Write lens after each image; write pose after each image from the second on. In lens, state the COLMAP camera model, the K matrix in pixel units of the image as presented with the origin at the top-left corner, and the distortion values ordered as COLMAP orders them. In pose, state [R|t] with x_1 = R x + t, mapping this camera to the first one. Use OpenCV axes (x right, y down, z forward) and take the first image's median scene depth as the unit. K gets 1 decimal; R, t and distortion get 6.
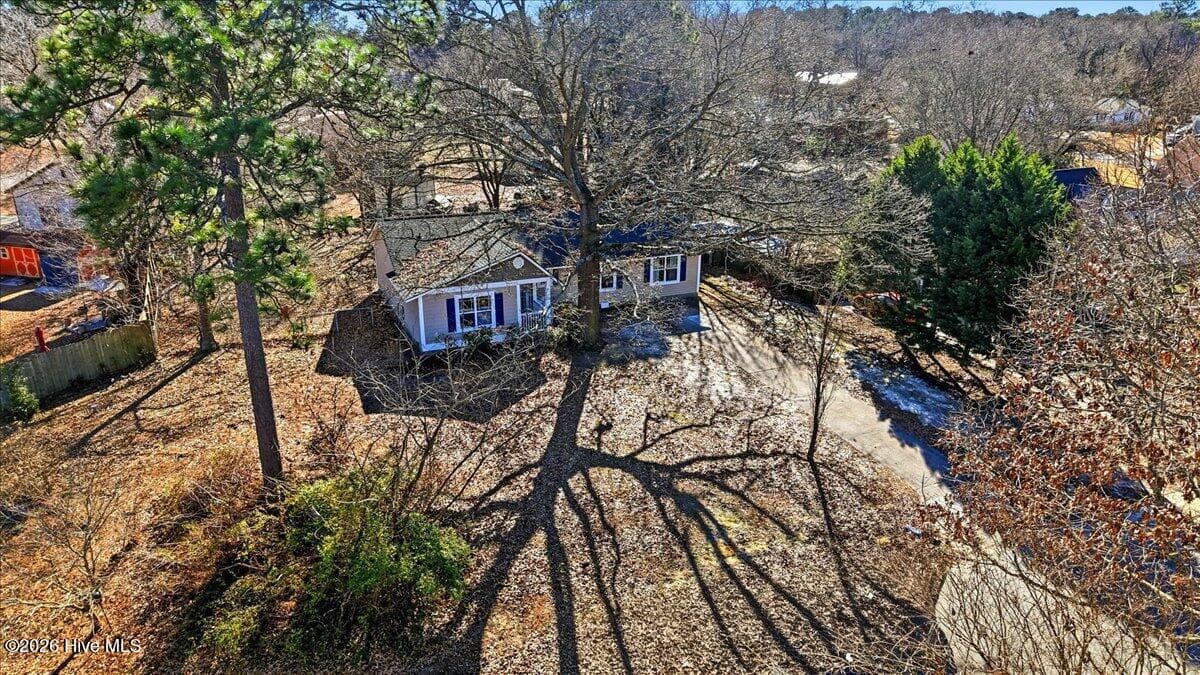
lens RADIAL K [[806.0, 0, 603.7], [0, 806.0, 336.6], [0, 0, 1]] dist [0.020649, -0.029936]
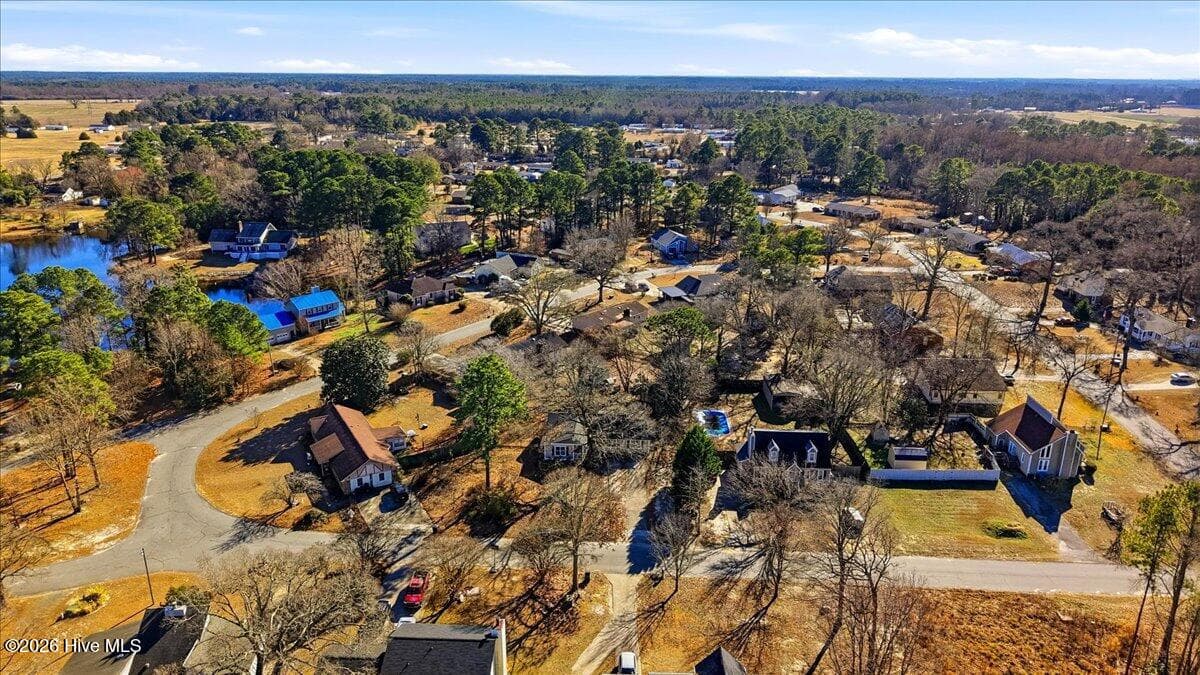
lens RADIAL K [[806.0, 0, 598.7], [0, 806.0, 344.5], [0, 0, 1]] dist [0.020649, -0.029936]
pose [[0.886220, 0.142746, -0.440724, 1.757924], [-0.150471, 0.988458, 0.017580, -0.693369], [0.438147, 0.050736, 0.897470, -2.485860]]
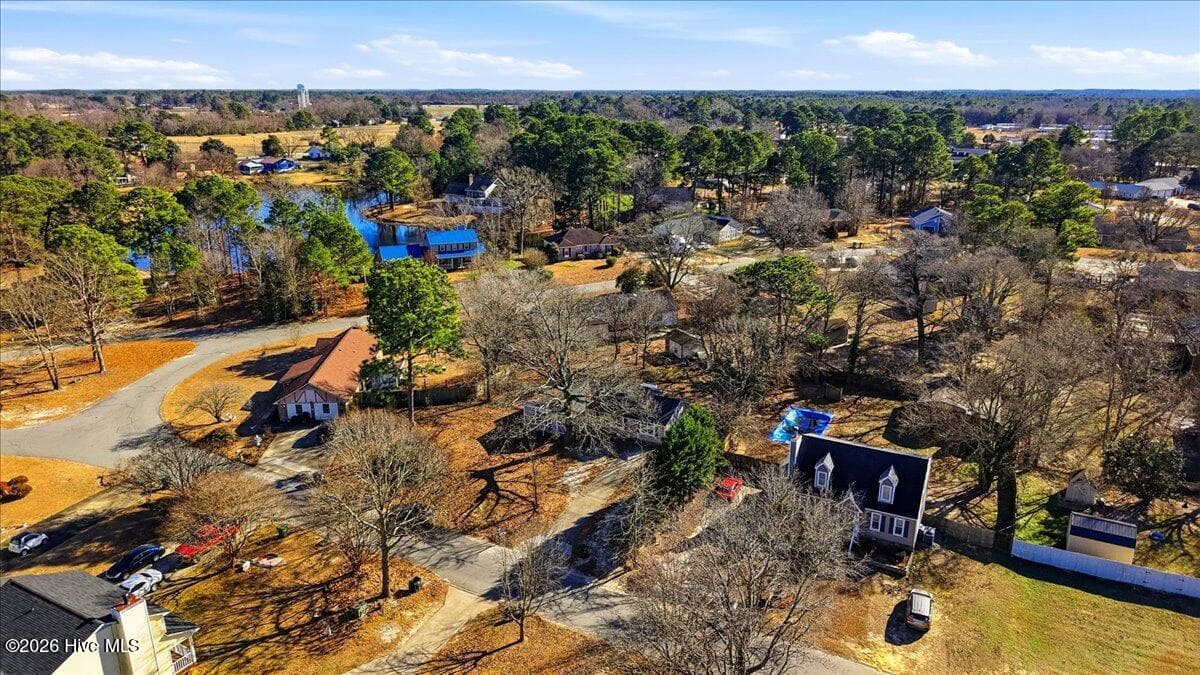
lens RADIAL K [[806.0, 0, 594.5], [0, 806.0, 333.9], [0, 0, 1]] dist [0.020649, -0.029936]
pose [[0.590553, 0.223036, -0.775566, 2.246123], [-0.260714, 0.962244, 0.078201, -0.643392], [0.763725, 0.156020, 0.626404, -0.595306]]
